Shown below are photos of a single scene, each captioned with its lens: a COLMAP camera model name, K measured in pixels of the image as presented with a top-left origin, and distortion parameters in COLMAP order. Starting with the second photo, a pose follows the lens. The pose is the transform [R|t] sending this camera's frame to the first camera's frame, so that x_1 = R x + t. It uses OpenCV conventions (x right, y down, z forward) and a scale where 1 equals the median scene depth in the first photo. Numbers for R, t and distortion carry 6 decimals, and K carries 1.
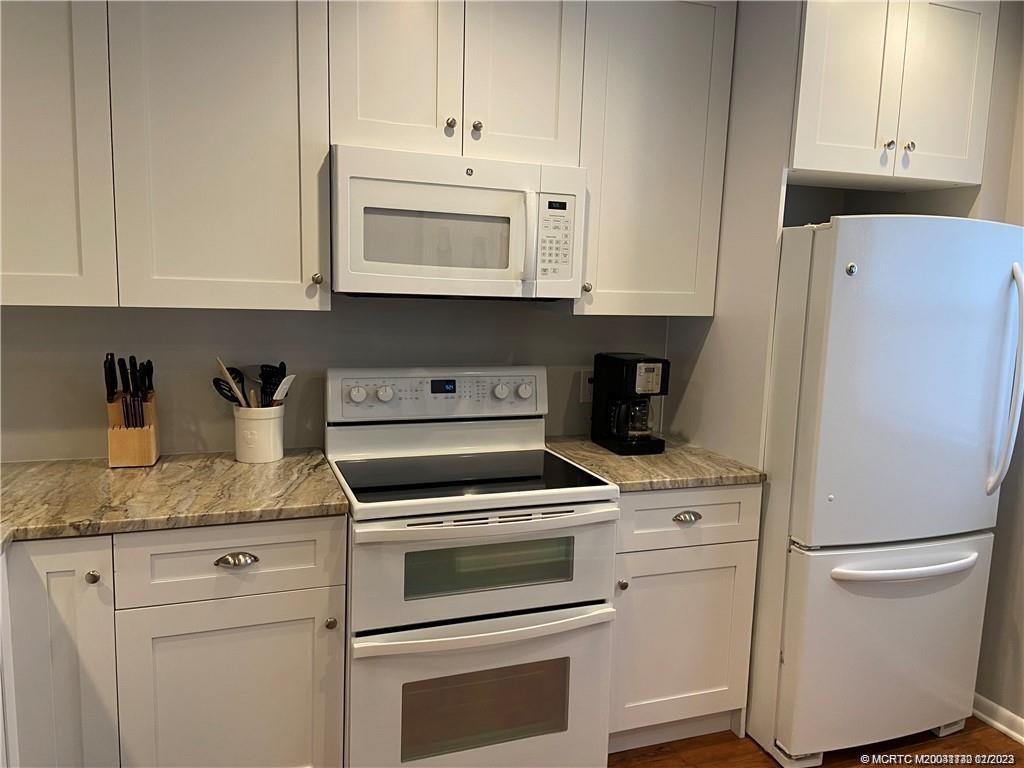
lens RADIAL K [[768.0, 0, 514.9], [0, 768.0, 387.8], [0, 0, 1]] dist [0.055625, -0.042842]
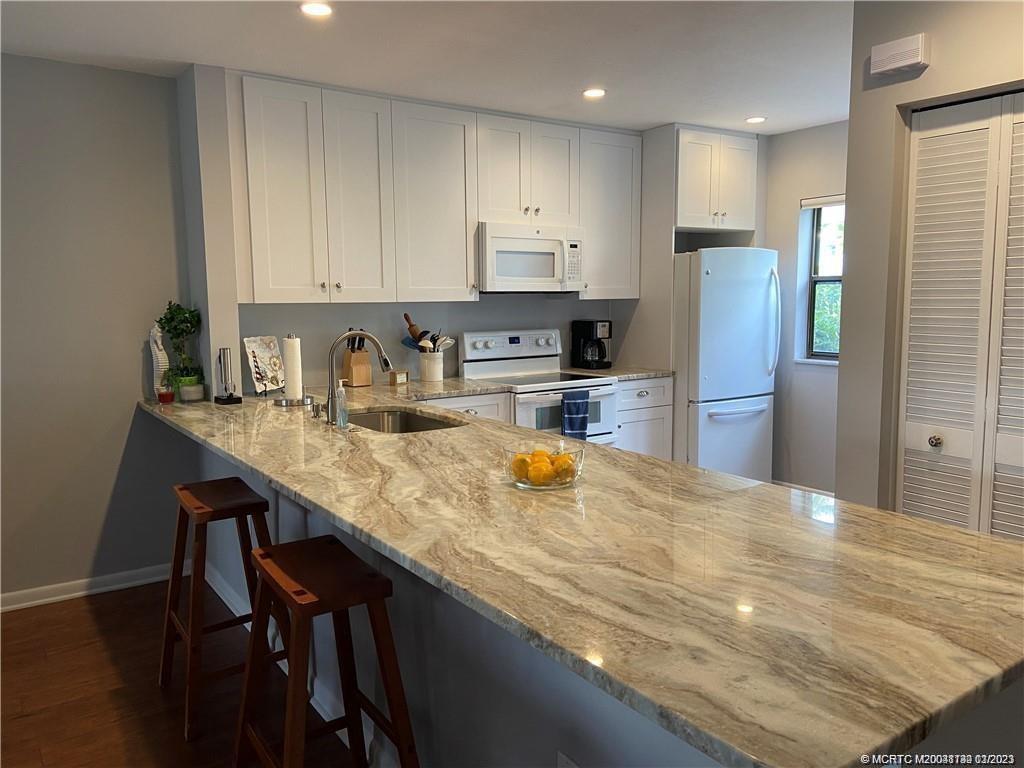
lens RADIAL K [[768.0, 0, 505.5], [0, 768.0, 380.1], [0, 0, 1]] dist [0.055625, -0.042842]
pose [[0.969734, -0.066888, 0.234825, -0.623086], [0.073389, 0.997121, -0.019047, 0.144457], [-0.232875, 0.035704, 0.971851, -0.935391]]
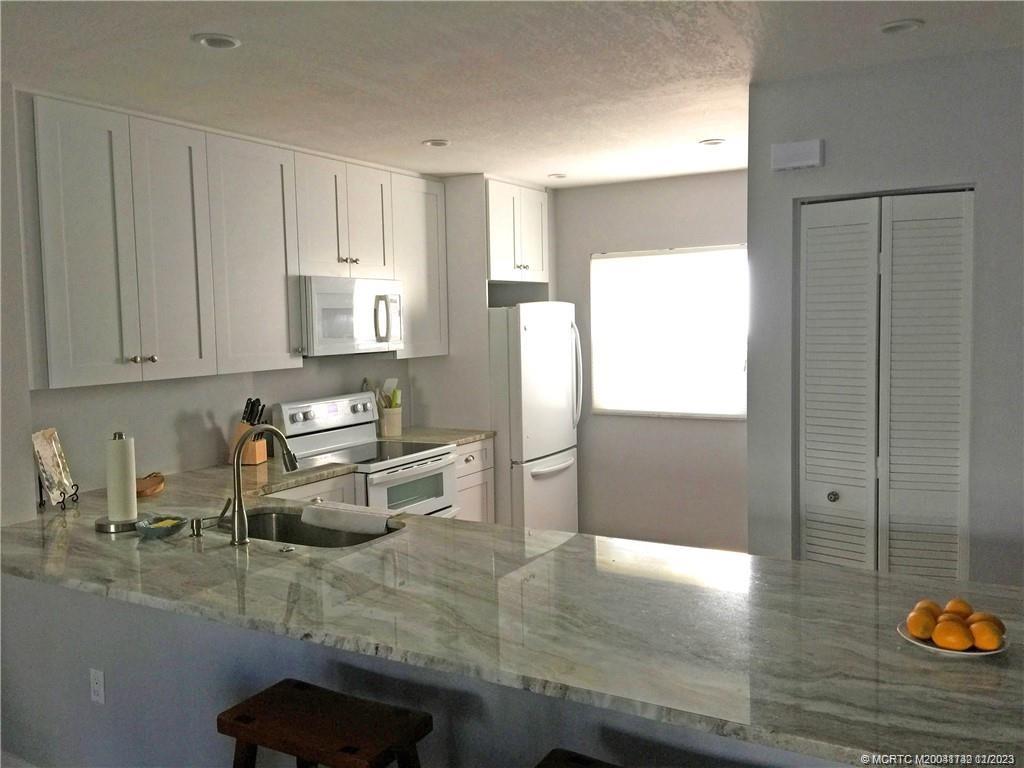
lens RADIAL K [[853.5, 0, 509.6], [0, 853.5, 392.0], [0, 0, 1]] dist [0.008045, -0.025032]
pose [[0.773068, -0.102131, 0.626048, -1.027151], [0.133068, 0.991103, -0.002633, 0.022090], [-0.620209, 0.085343, 0.779780, -0.750233]]
